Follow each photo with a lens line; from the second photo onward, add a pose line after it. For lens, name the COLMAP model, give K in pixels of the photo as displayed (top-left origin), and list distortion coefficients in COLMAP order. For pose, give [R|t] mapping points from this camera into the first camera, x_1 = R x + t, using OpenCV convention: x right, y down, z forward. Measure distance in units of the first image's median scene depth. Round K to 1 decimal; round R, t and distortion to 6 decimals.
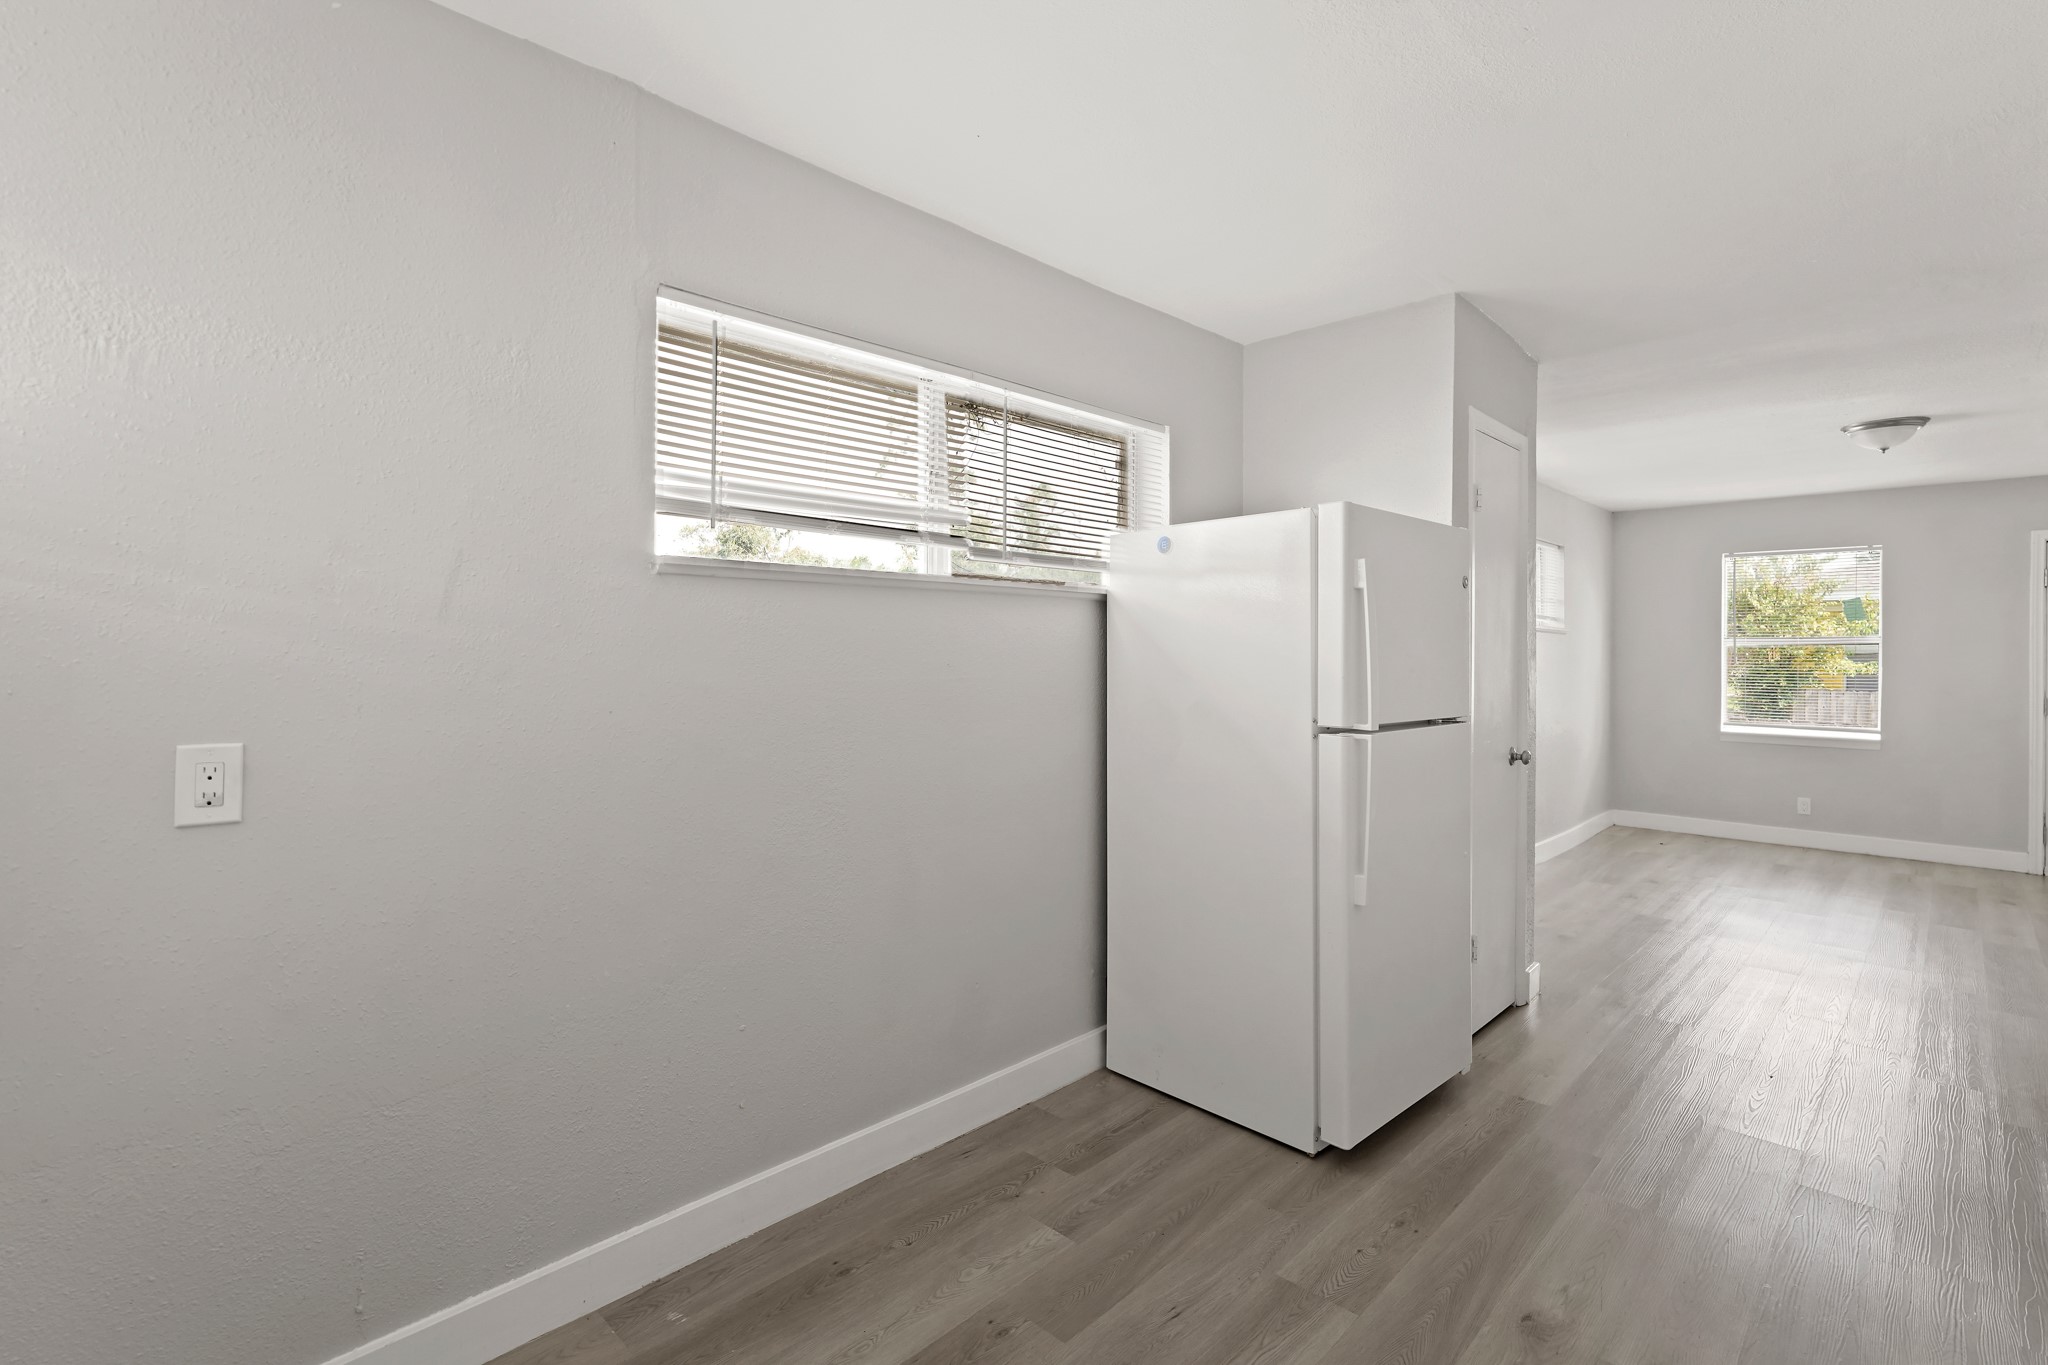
lens RADIAL K [[943.2, 0, 1018.5], [0, 943.2, 646.6], [0, 0, 1]] dist [-0.001057, -0.000079]
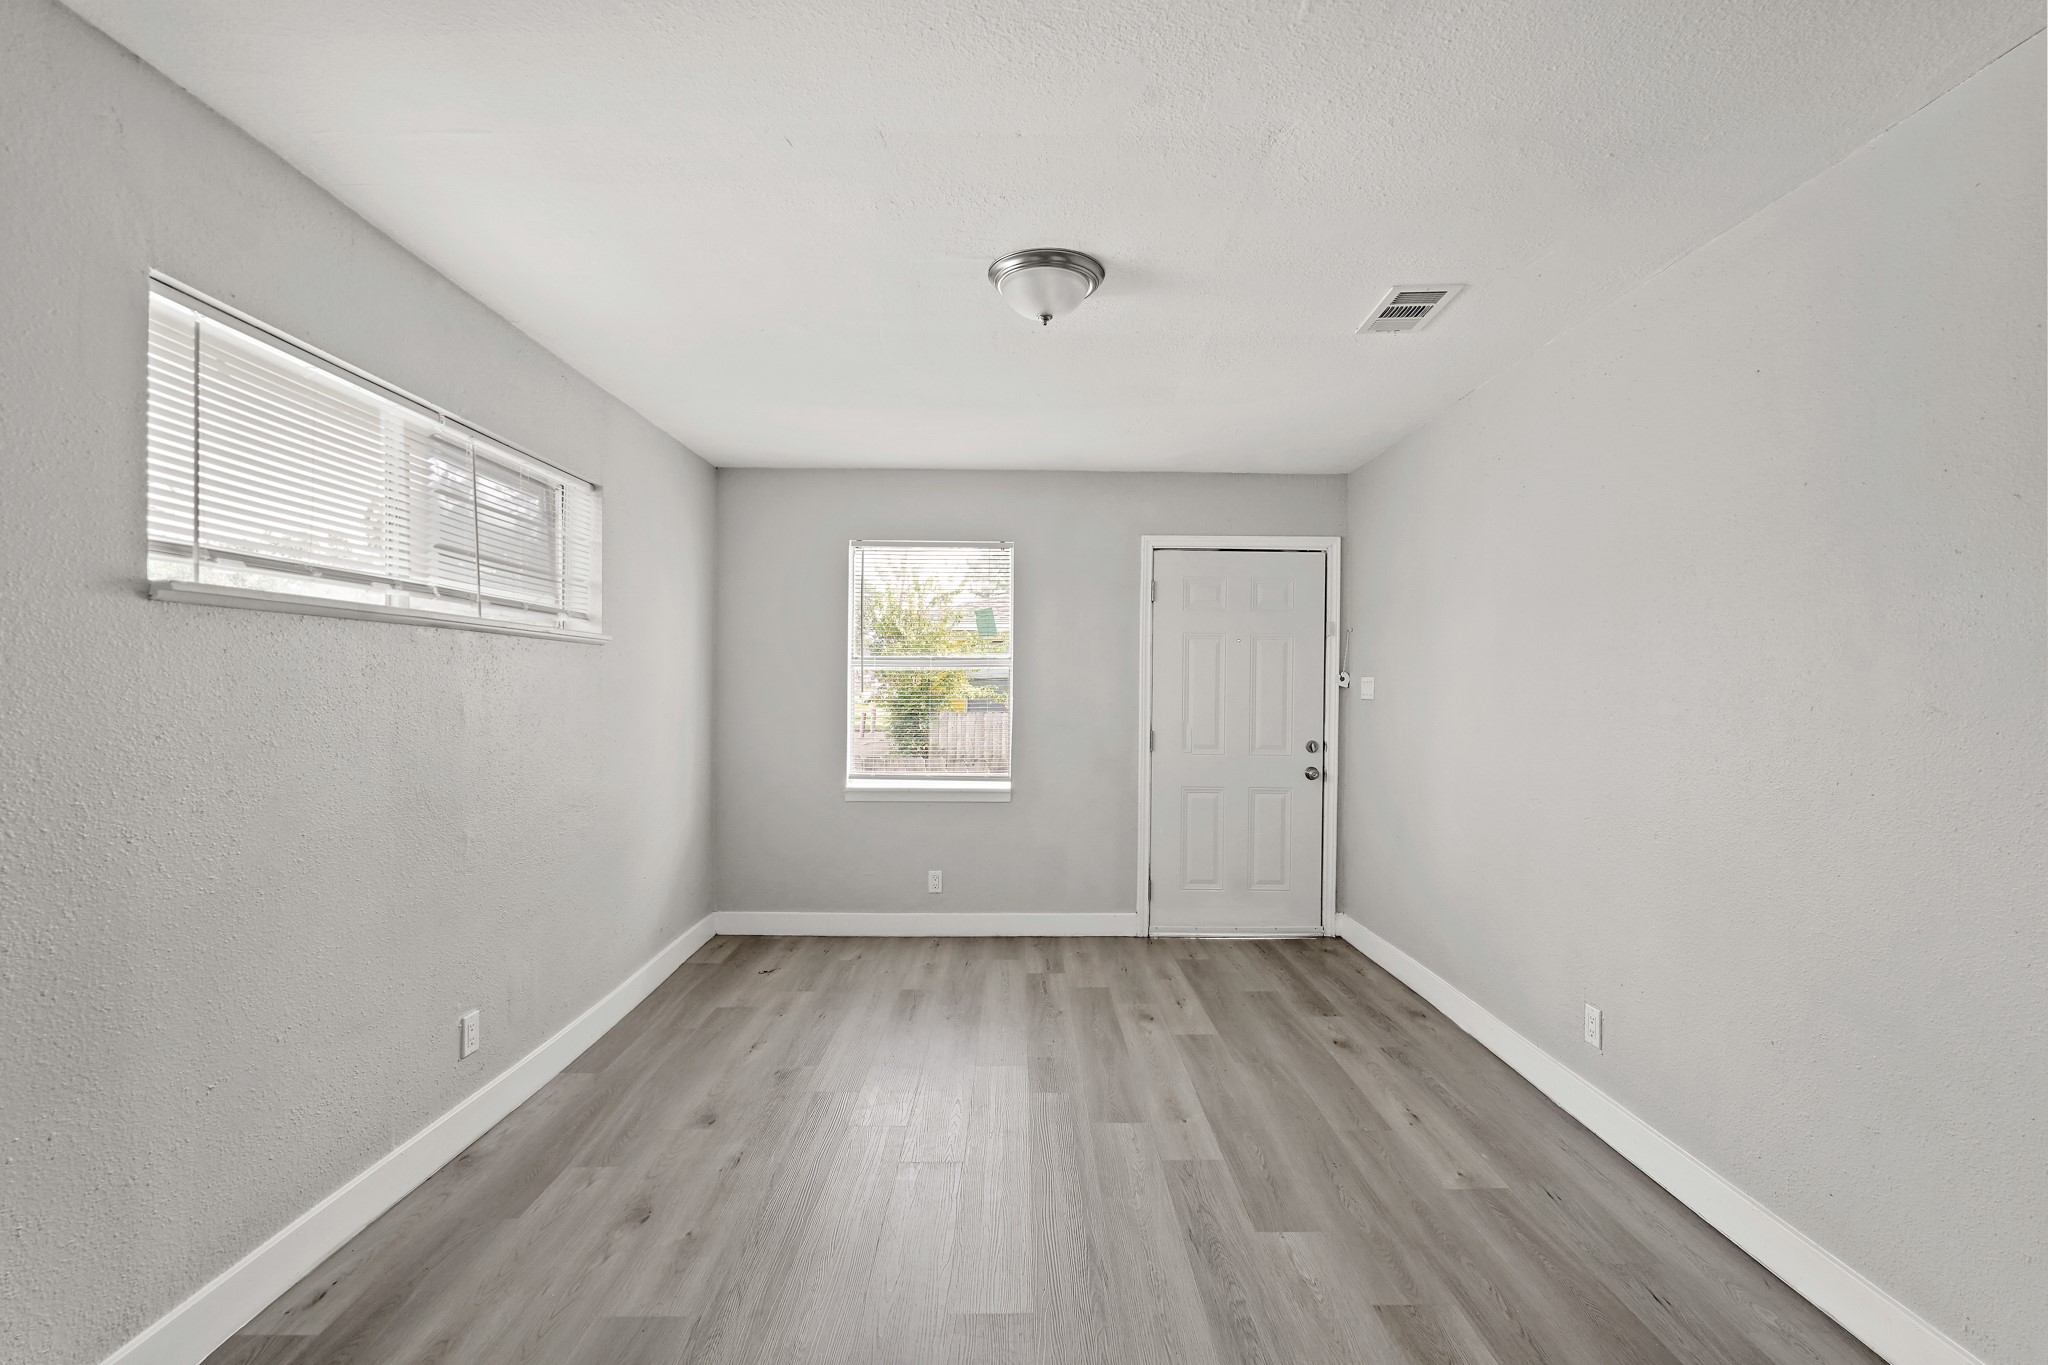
lens RADIAL K [[899.6, 0, 1024.0], [0, 899.6, 682.5], [0, 0, 1]] dist [-0.001194, -0.000103]
pose [[0.704867, -0.002751, 0.709334, 0.351644], [-0.006339, 0.999928, 0.010177, 0.001620], [-0.709311, -0.011670, 0.704799, 0.418527]]
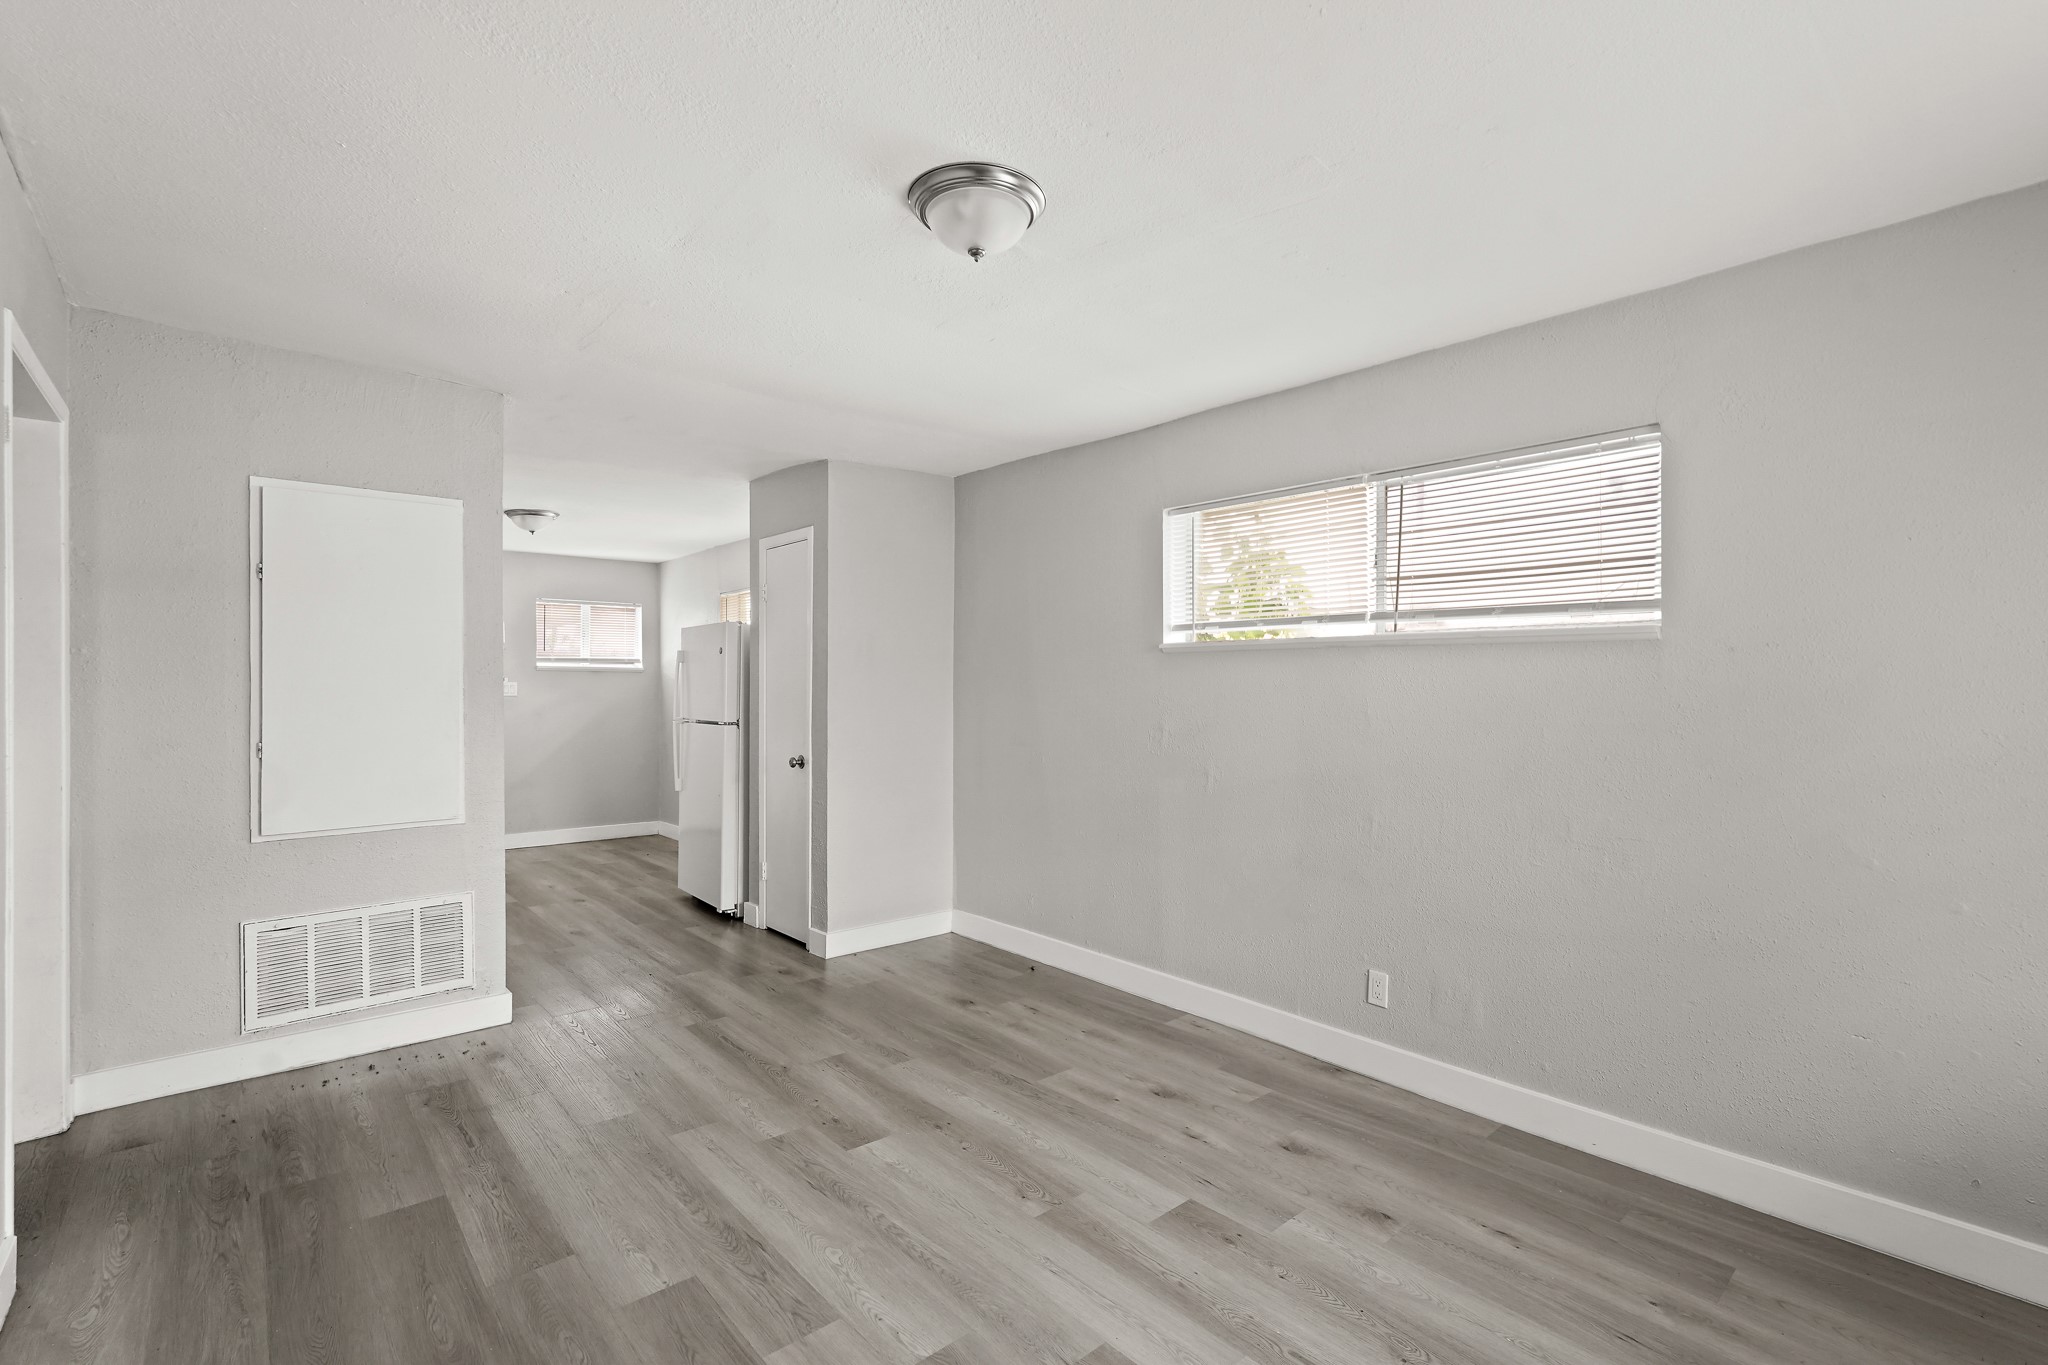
lens RADIAL K [[899.6, 0, 1024.0], [0, 899.6, 682.5], [0, 0, 1]] dist [-0.001194, -0.000103]
pose [[-0.061923, -0.015527, -0.997960, 0.932752], [0.001672, 0.999876, -0.015660, 0.010494], [0.998080, -0.002638, -0.061889, 0.712672]]
